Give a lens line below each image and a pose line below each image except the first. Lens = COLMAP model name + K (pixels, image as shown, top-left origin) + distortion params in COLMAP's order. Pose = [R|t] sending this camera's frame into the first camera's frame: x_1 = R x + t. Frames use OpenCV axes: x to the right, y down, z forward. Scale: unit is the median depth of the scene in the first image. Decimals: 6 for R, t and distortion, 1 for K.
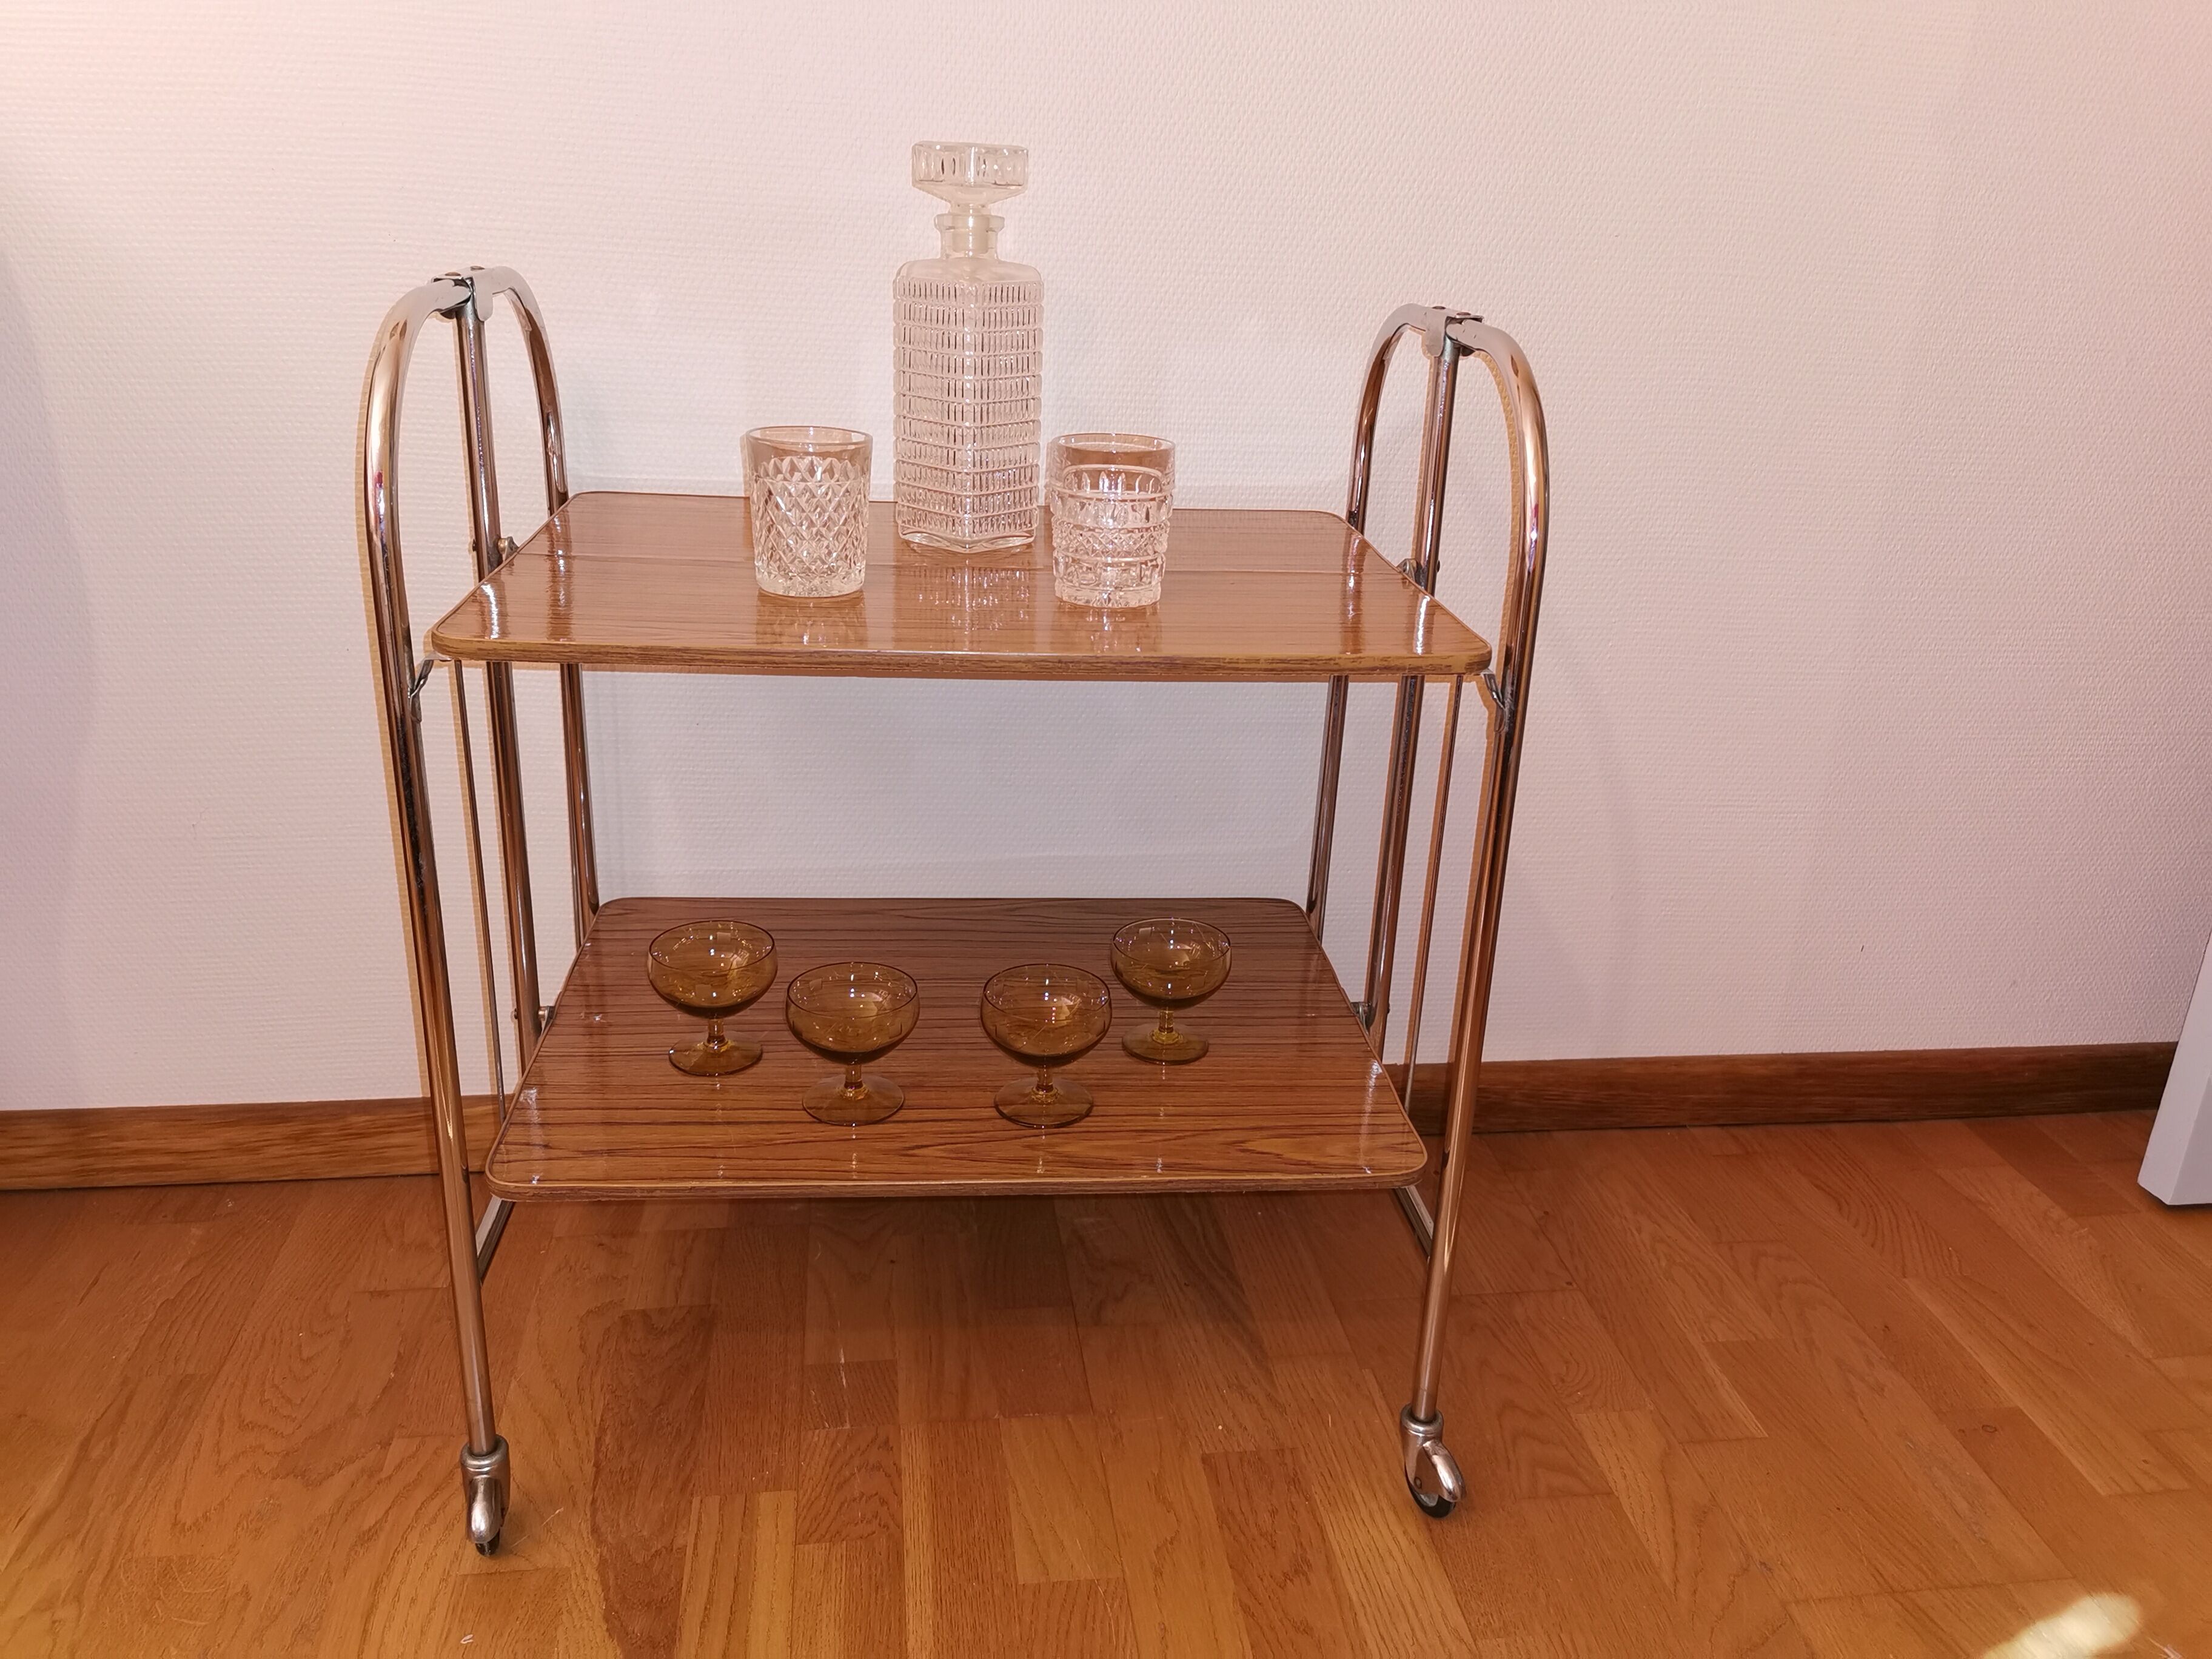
lens RADIAL K [[1739.2, 0, 1096.9], [0, 1739.2, 813.1], [0, 0, 1]] dist [0.085928, -0.150557]
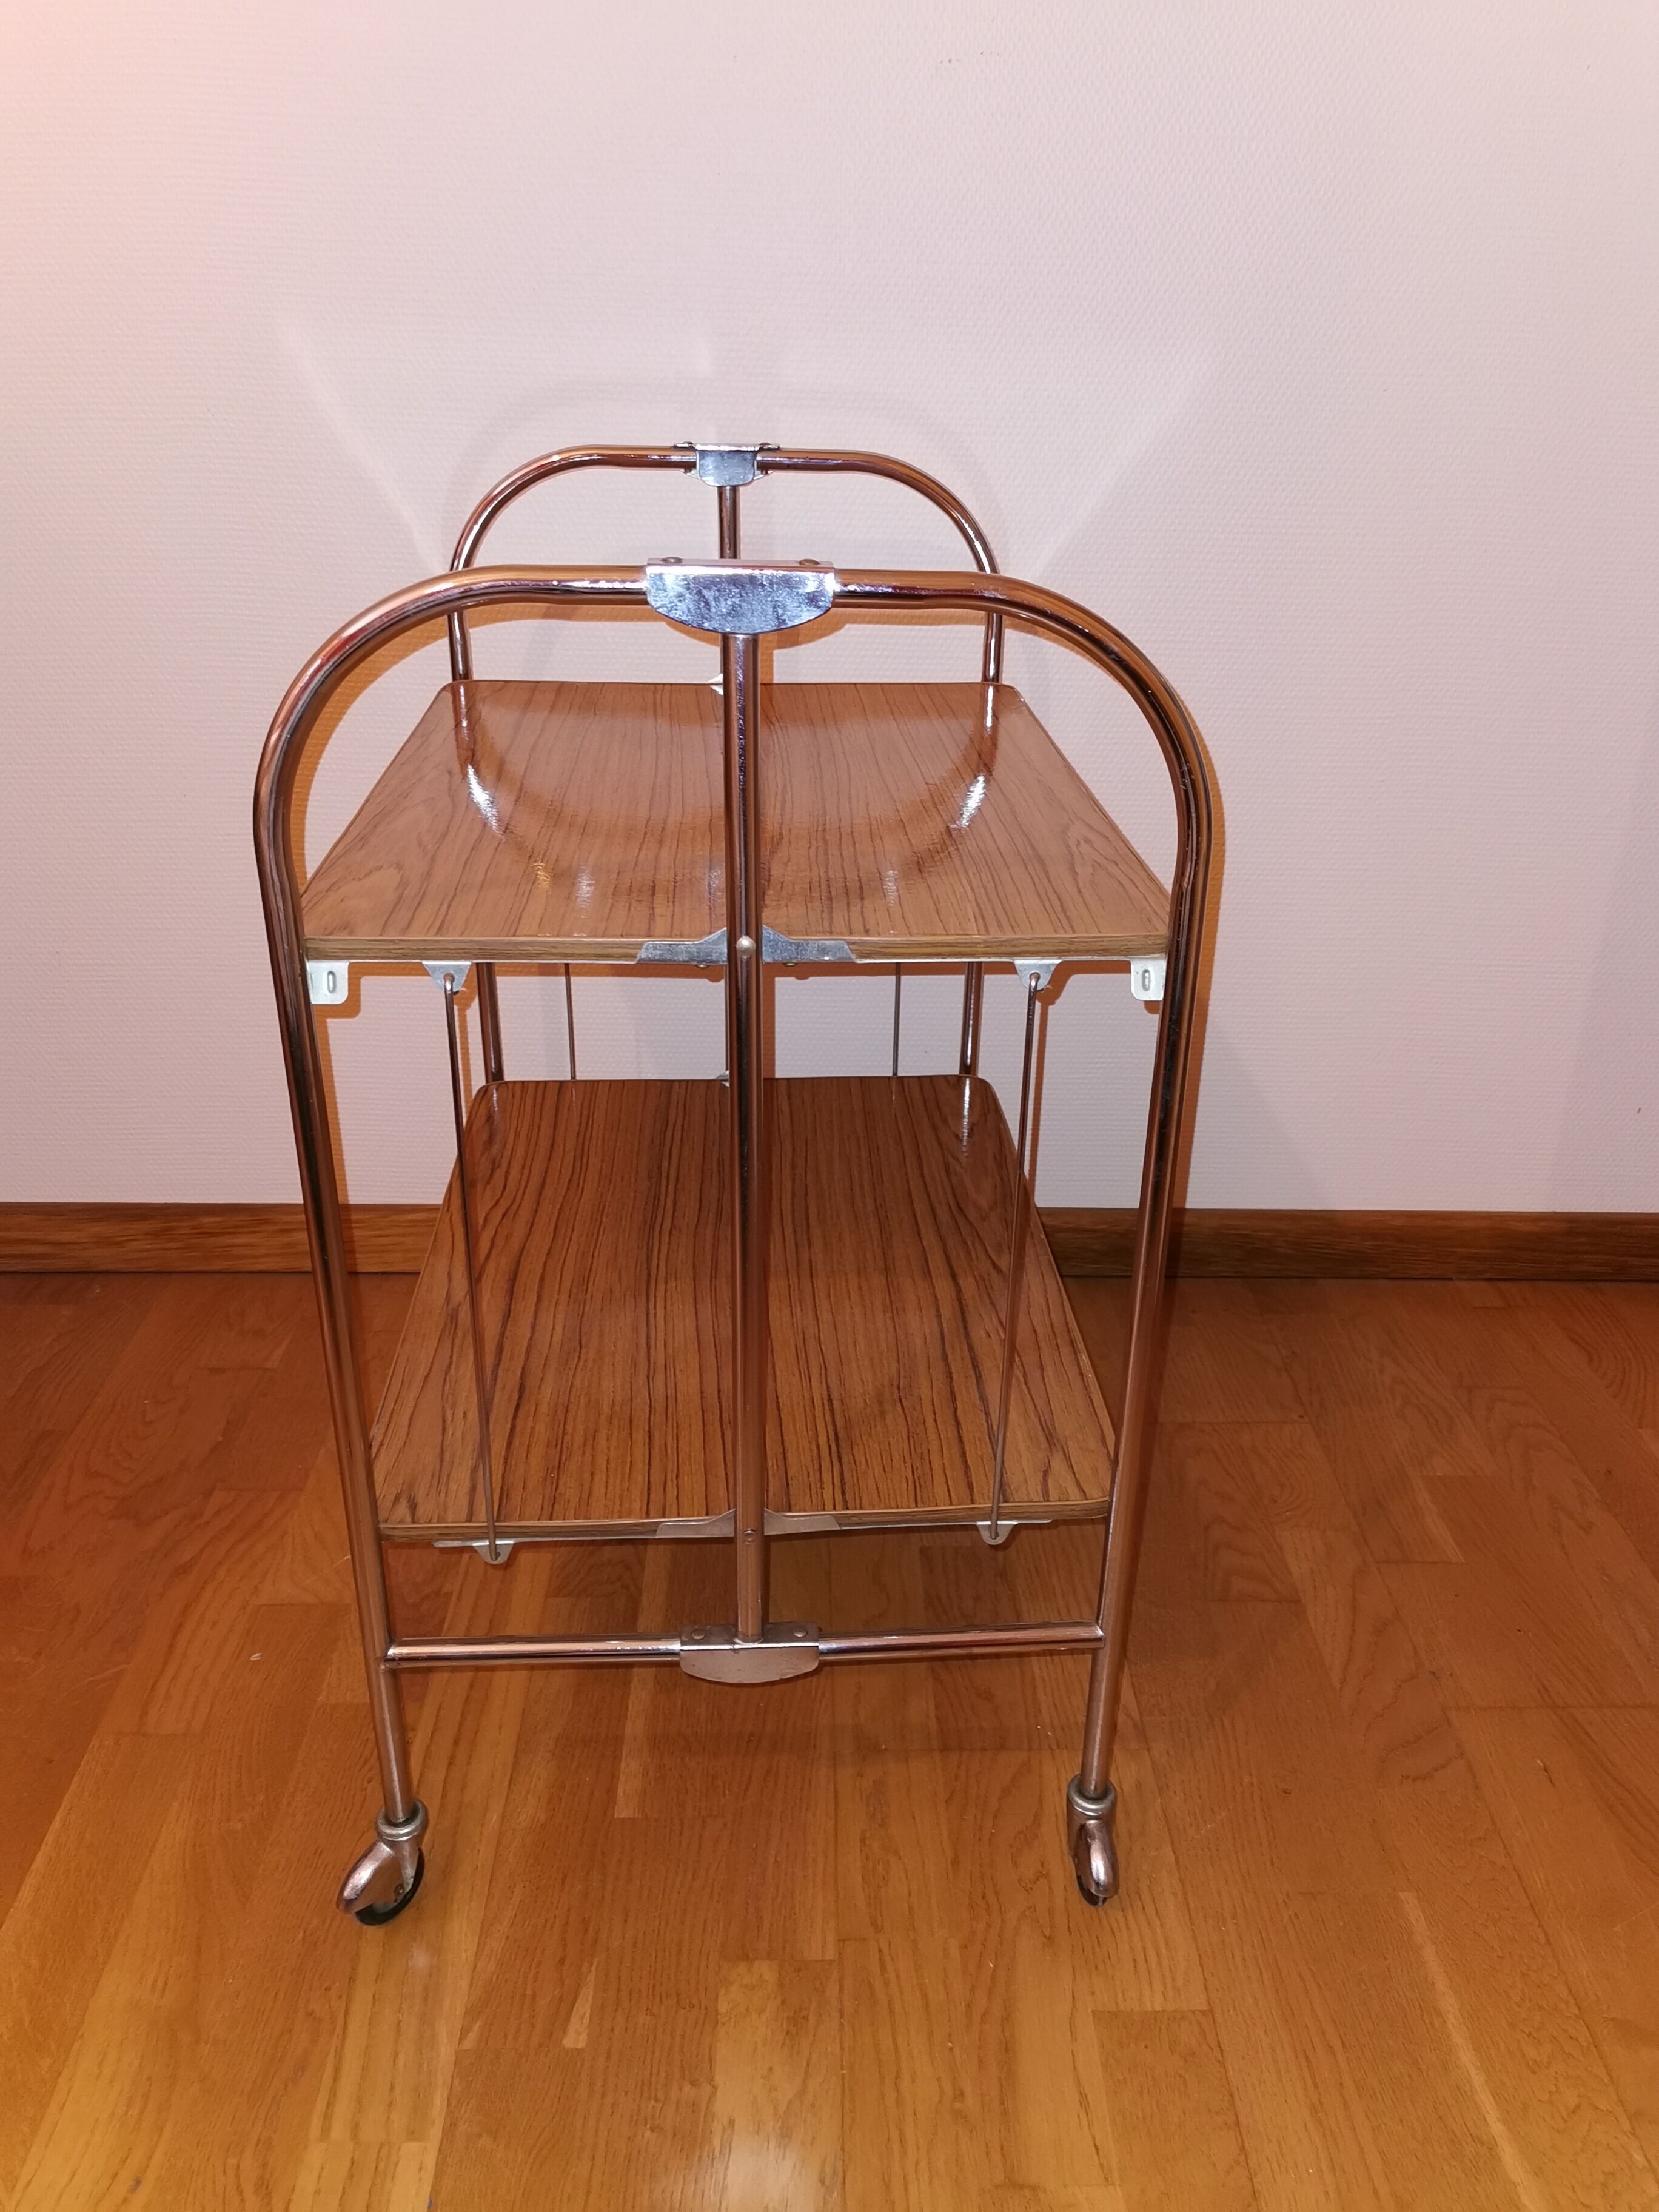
lens RADIAL K [[1739.2, 0, 829.5], [0, 1739.2, 1106.0], [0, 0, 1]] dist [0.085928, -0.150557]
pose [[0.993232, 0.029262, -0.112399, 0.115600], [-0.020846, 0.996941, 0.075333, 0.010913], [0.114259, -0.072480, 0.990804, -0.066849]]
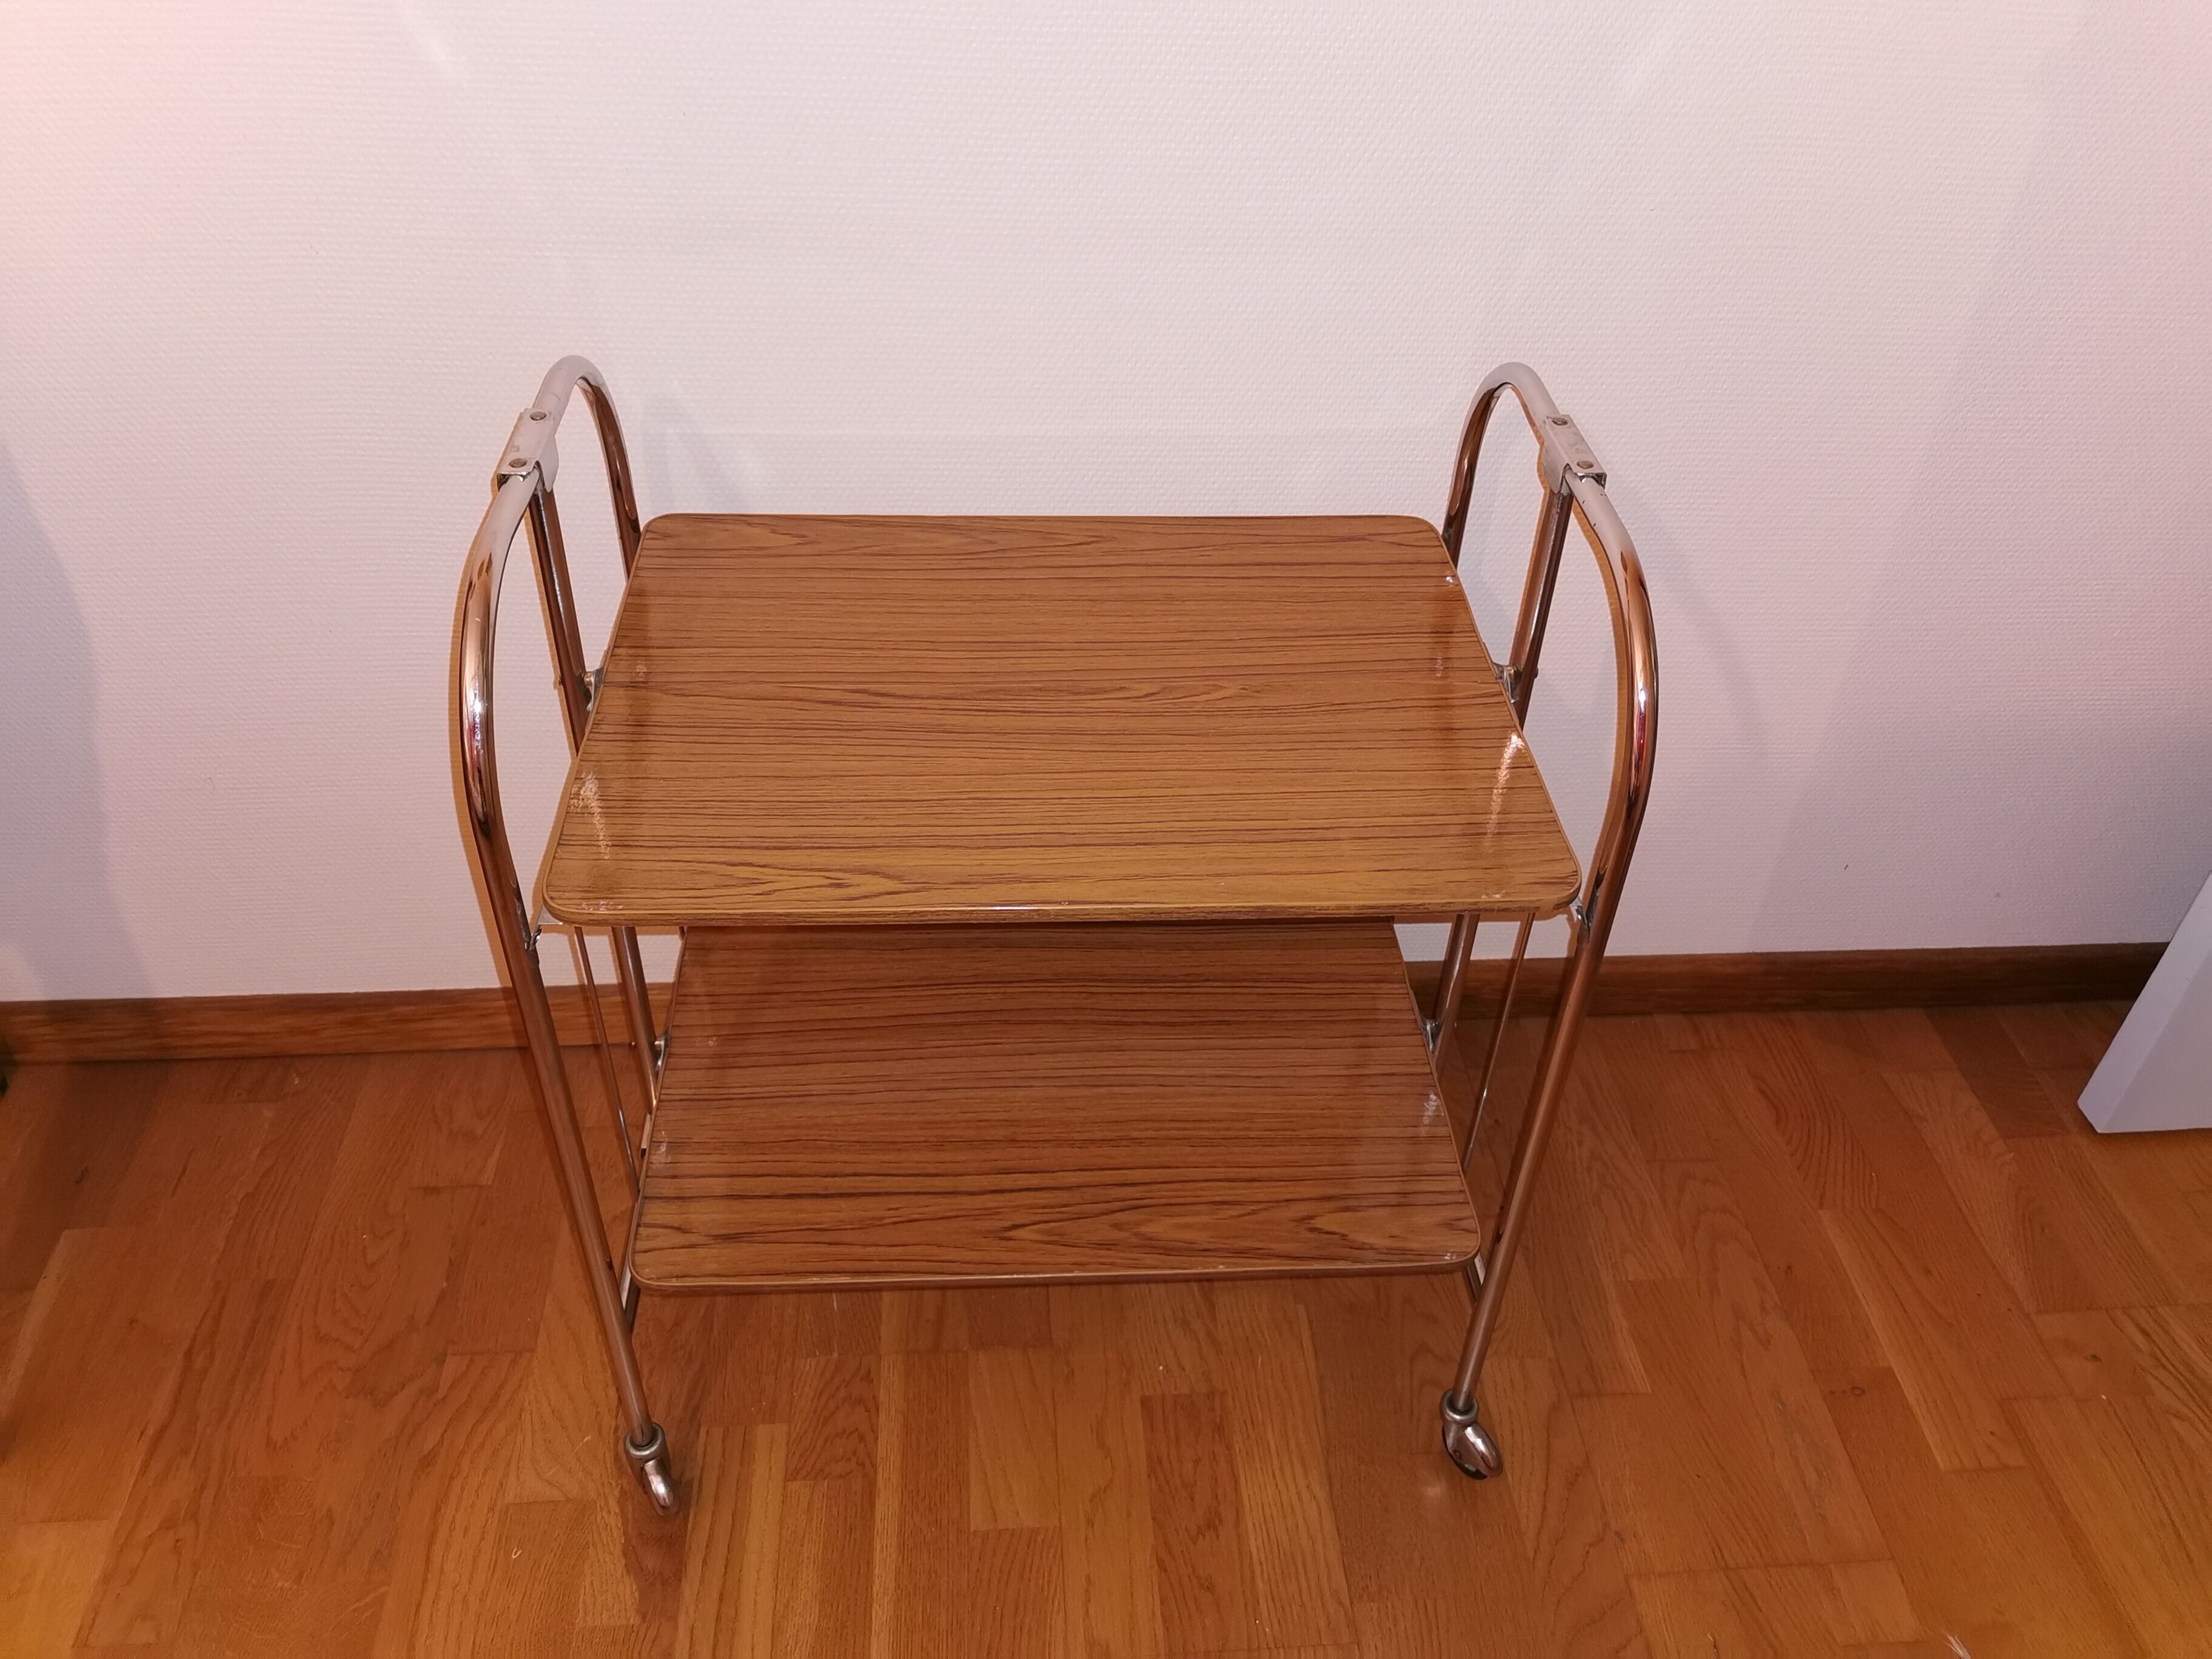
lens RADIAL K [[1735.1, 0, 1106.0], [0, 1735.1, 829.5], [0, 0, 1]] dist [0.123347, -0.246720]
pose [[0.998178, 0.032564, -0.050800, 0.080918], [-0.014350, 0.945831, 0.324342, -0.347706], [0.058610, -0.323022, 0.944575, 0.036799]]
